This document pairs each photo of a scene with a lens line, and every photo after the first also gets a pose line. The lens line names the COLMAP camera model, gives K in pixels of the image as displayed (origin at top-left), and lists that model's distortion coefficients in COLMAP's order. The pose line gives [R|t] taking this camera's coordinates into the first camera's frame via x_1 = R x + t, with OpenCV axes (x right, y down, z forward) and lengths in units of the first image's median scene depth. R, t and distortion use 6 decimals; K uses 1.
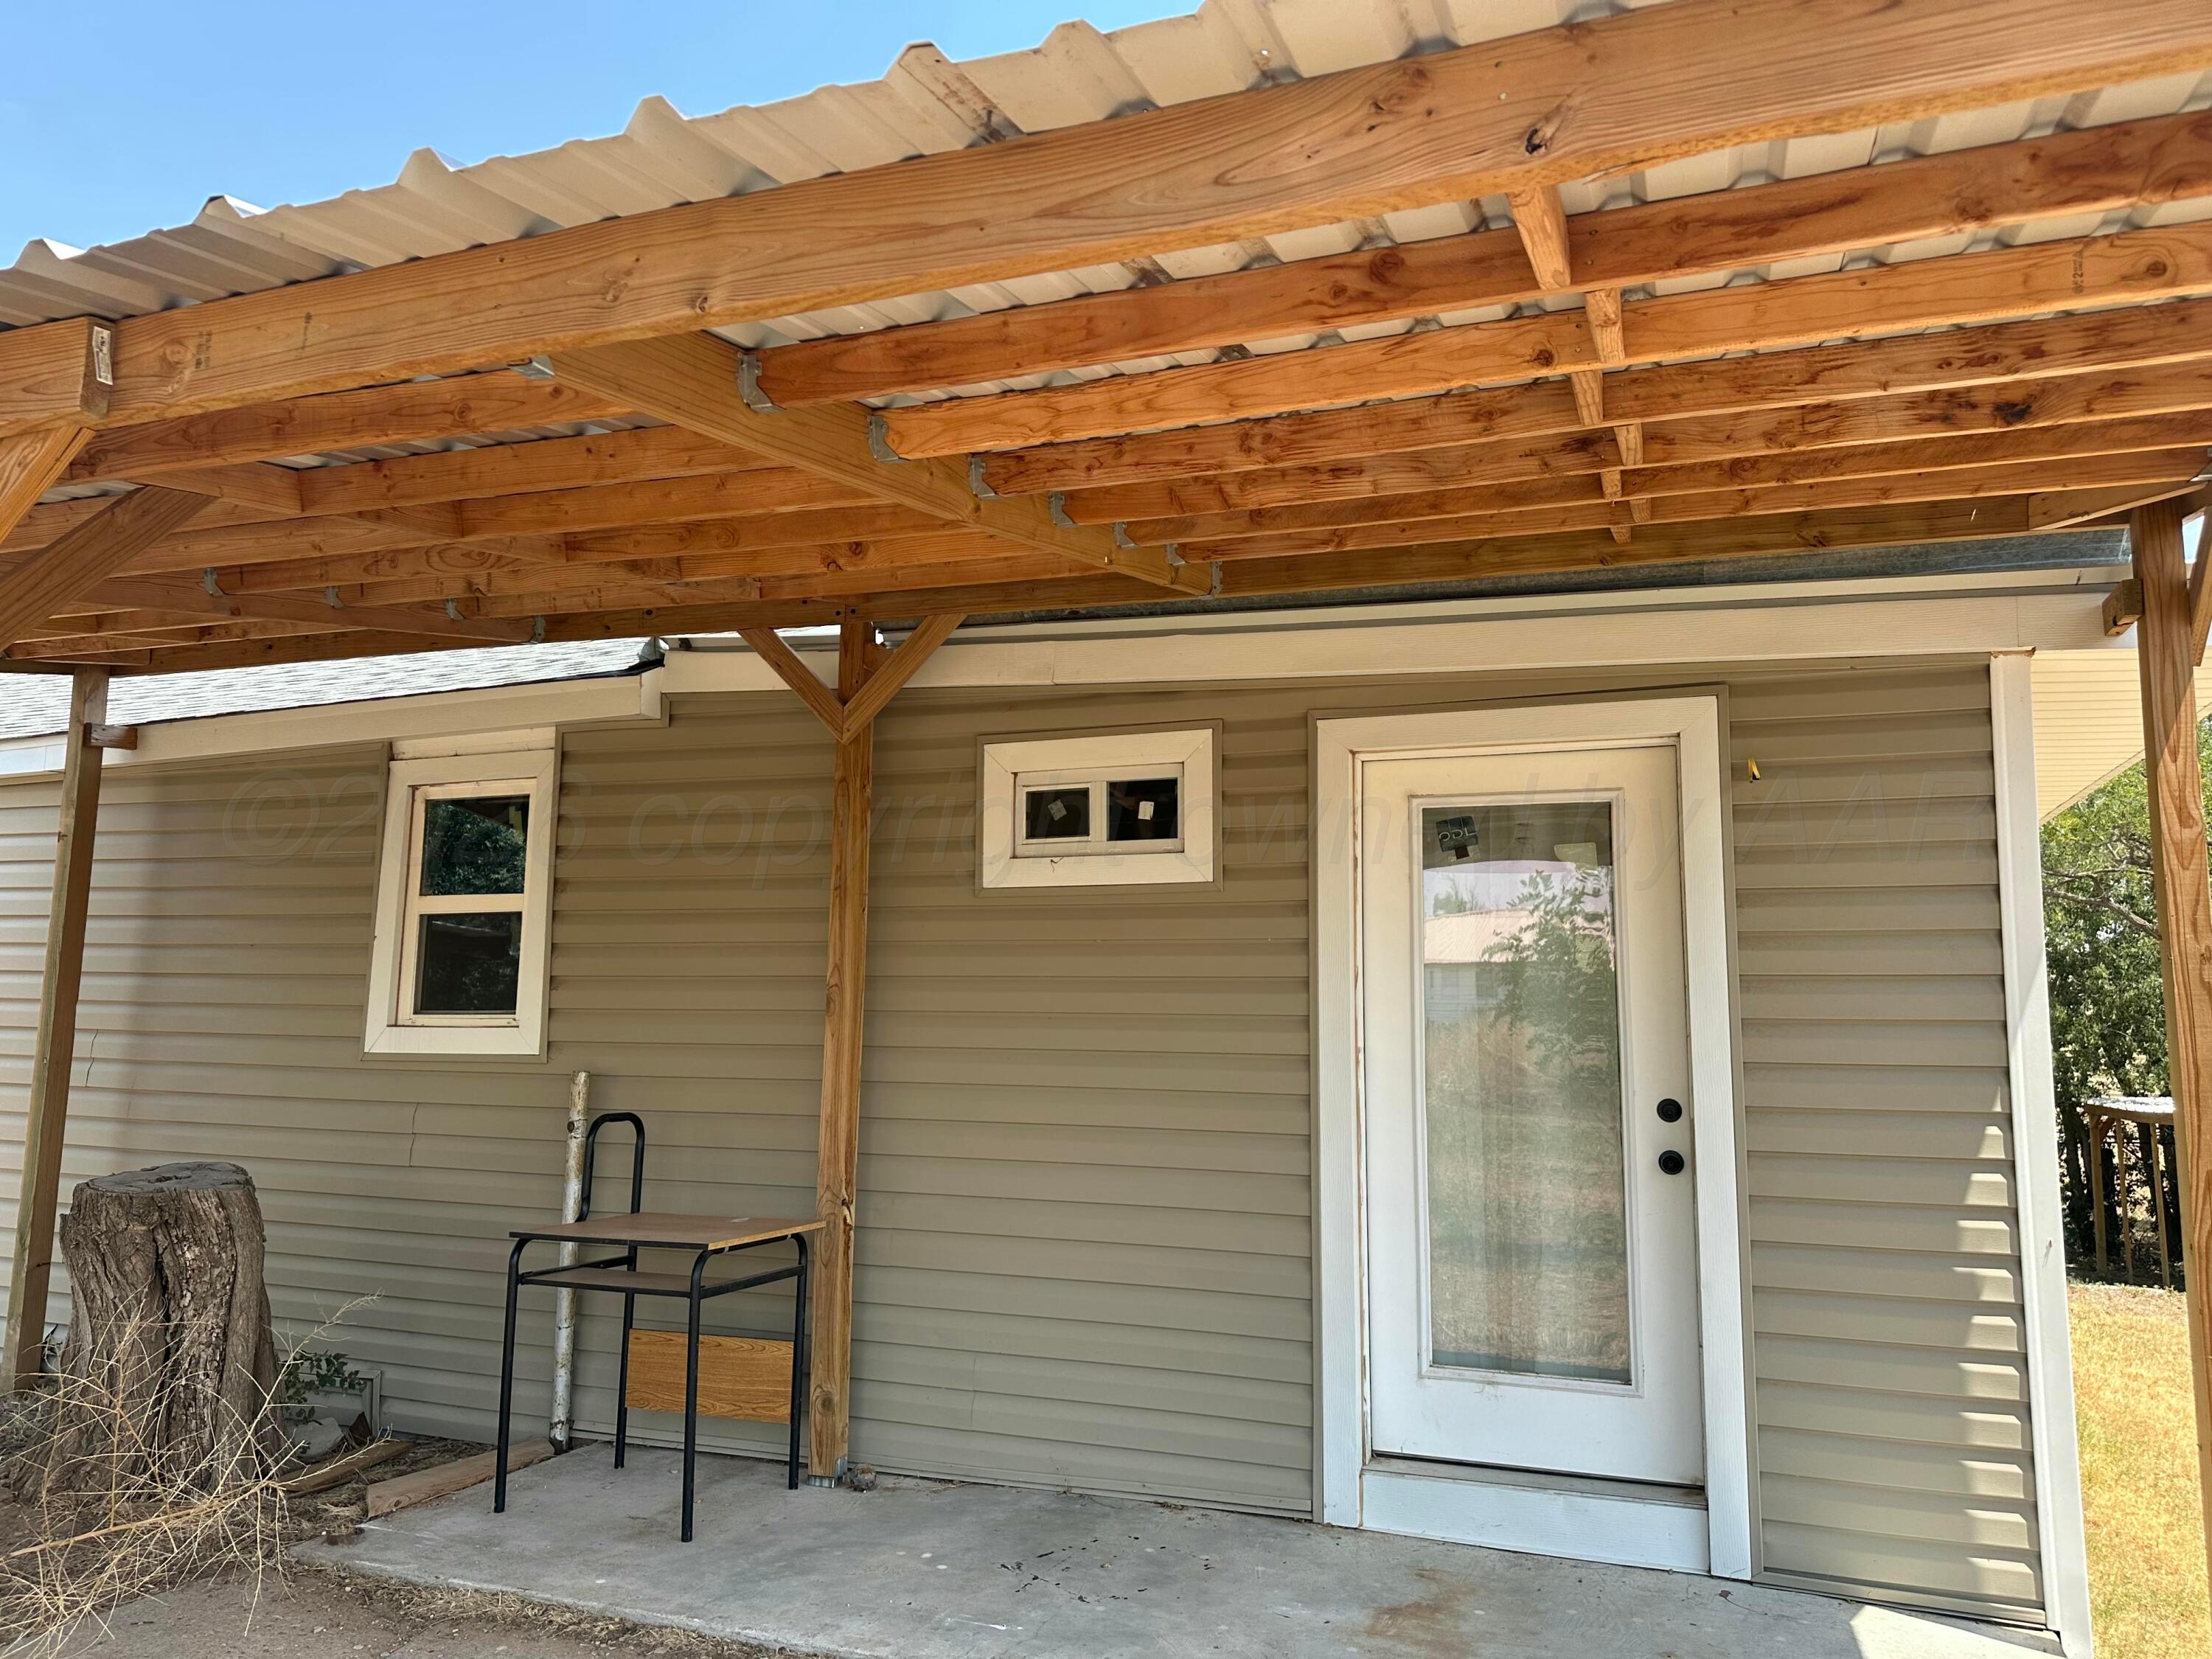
lens RADIAL K [[1558.0, 0, 1099.1], [0, 1558.0, 808.8], [0, 0, 1]] dist [0.040049, -0.037750]
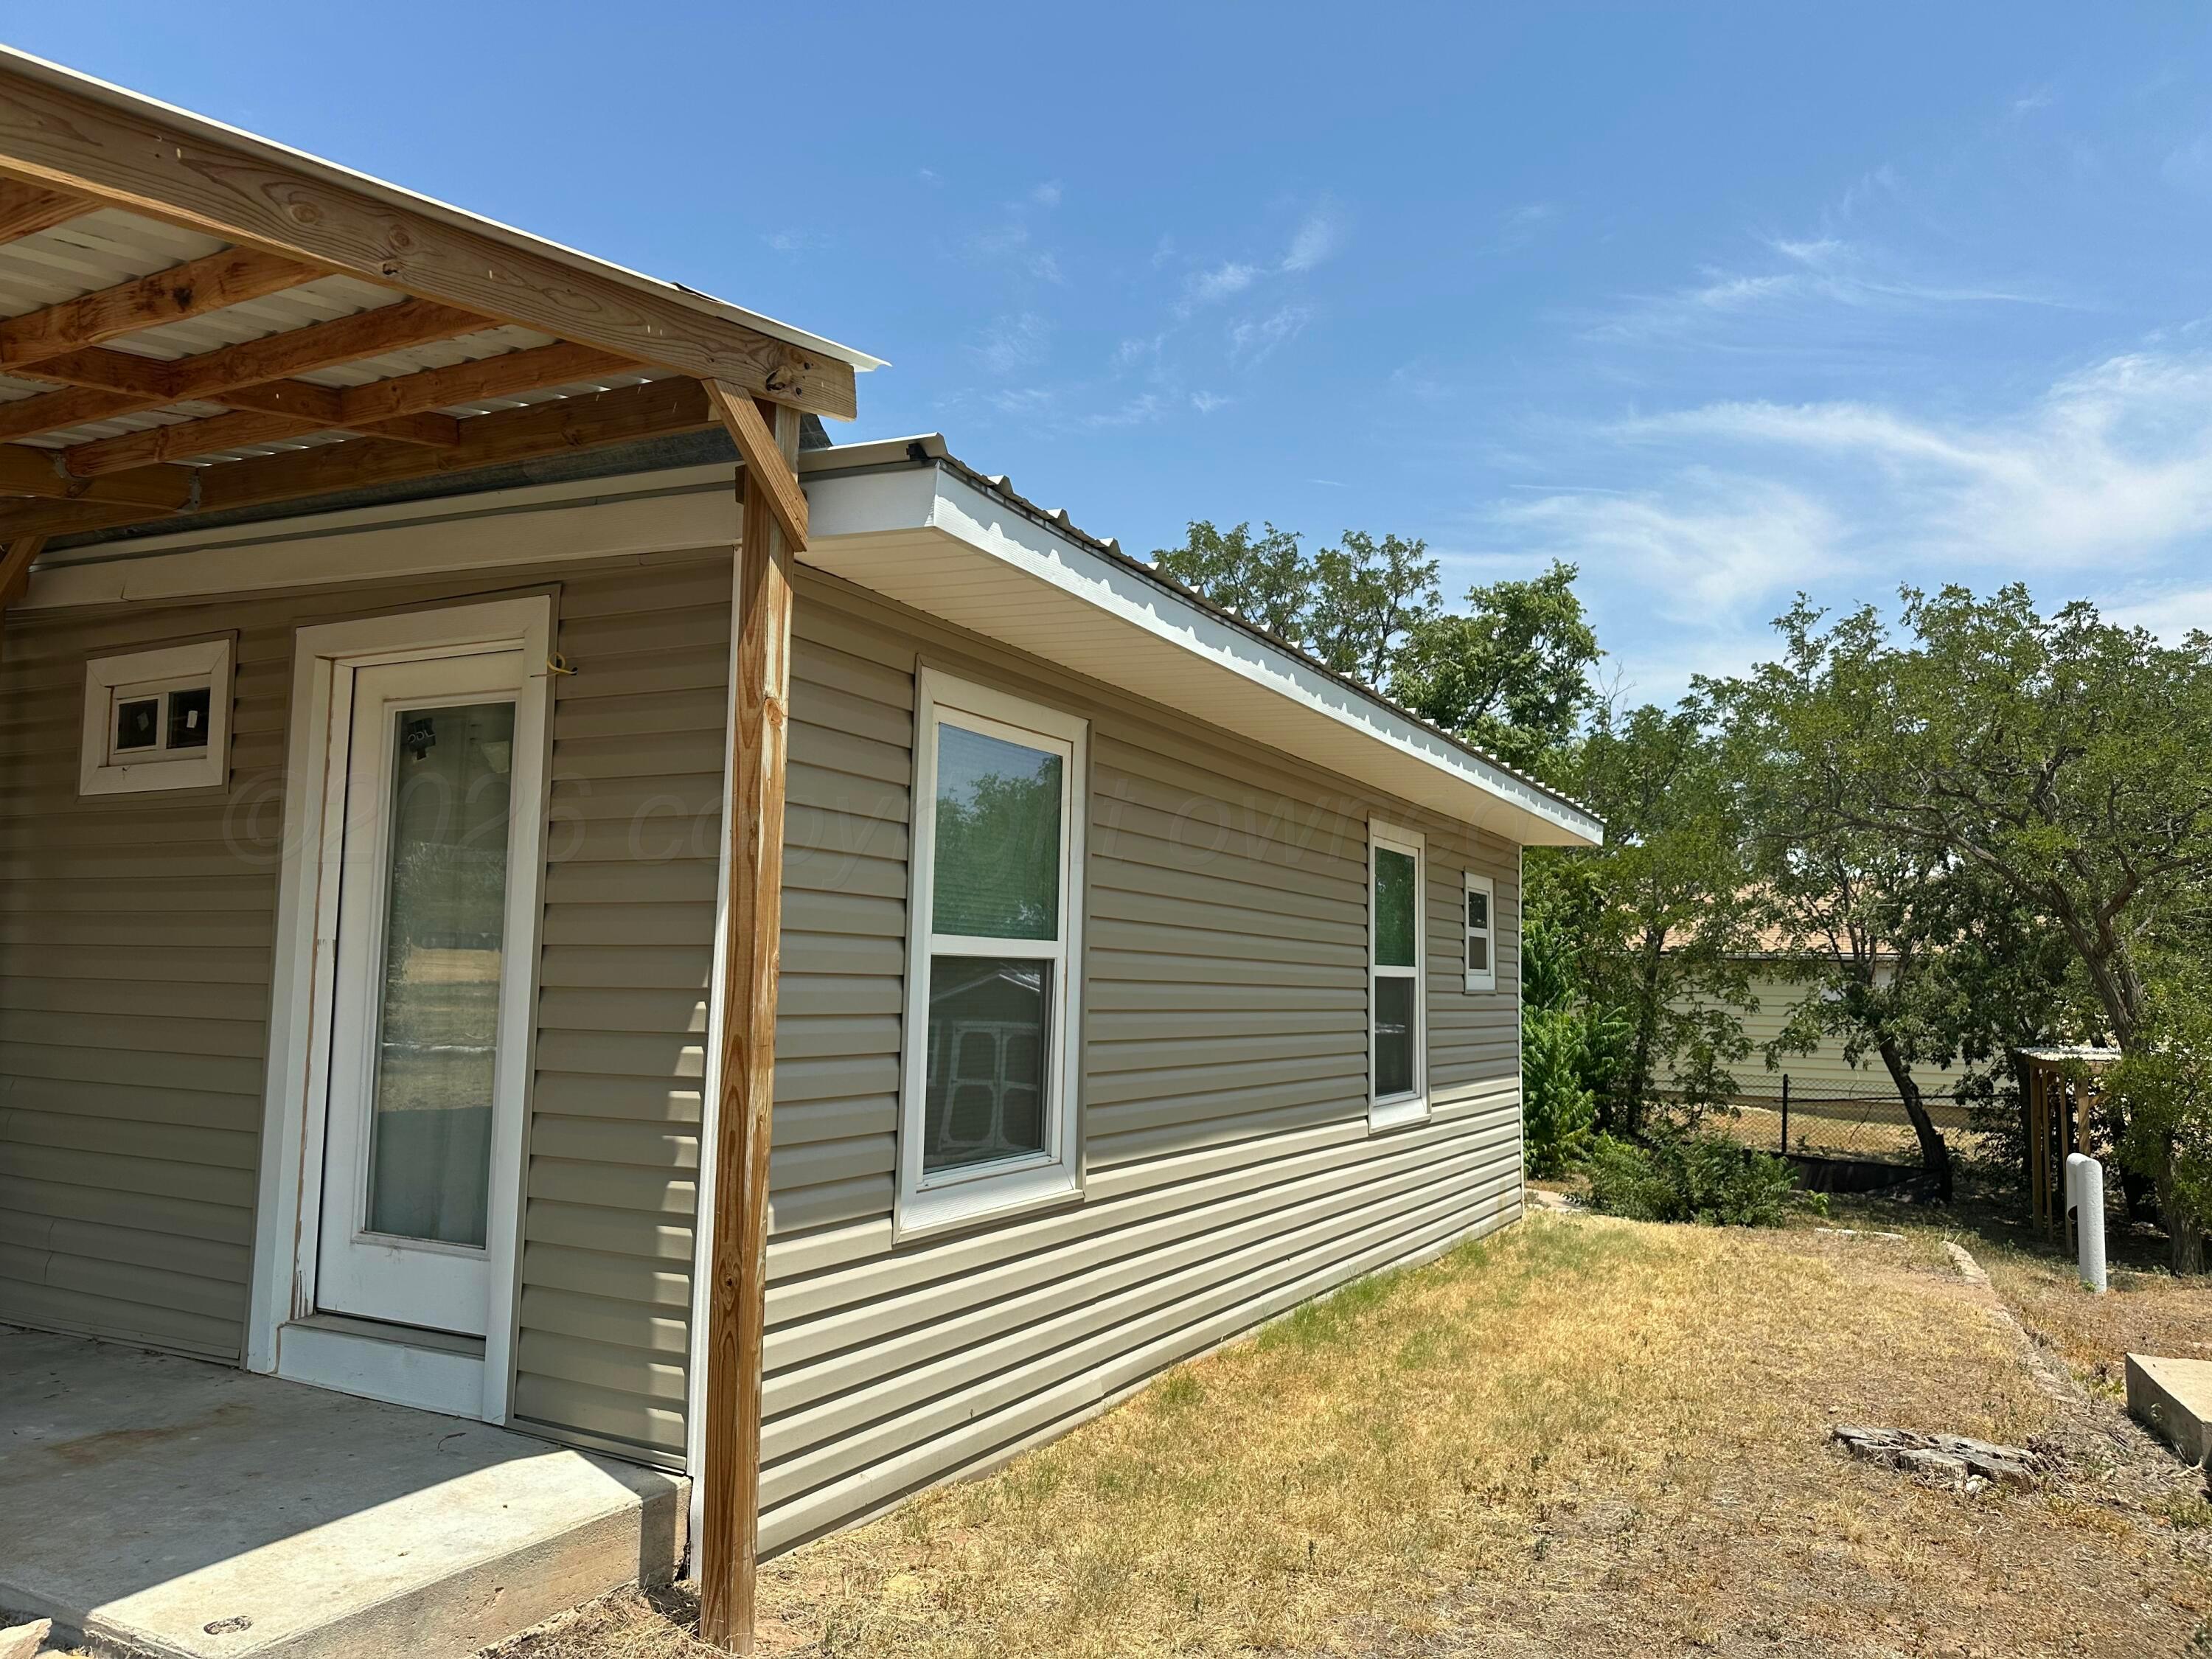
lens RADIAL K [[1558.0, 0, 1102.7], [0, 1558.0, 846.3], [0, 0, 1]] dist [0.040049, -0.037750]
pose [[0.991740, -0.004278, -0.128194, 0.825179], [0.010804, 0.998678, 0.050252, 0.042754], [0.127809, -0.051222, 0.990475, 0.015608]]
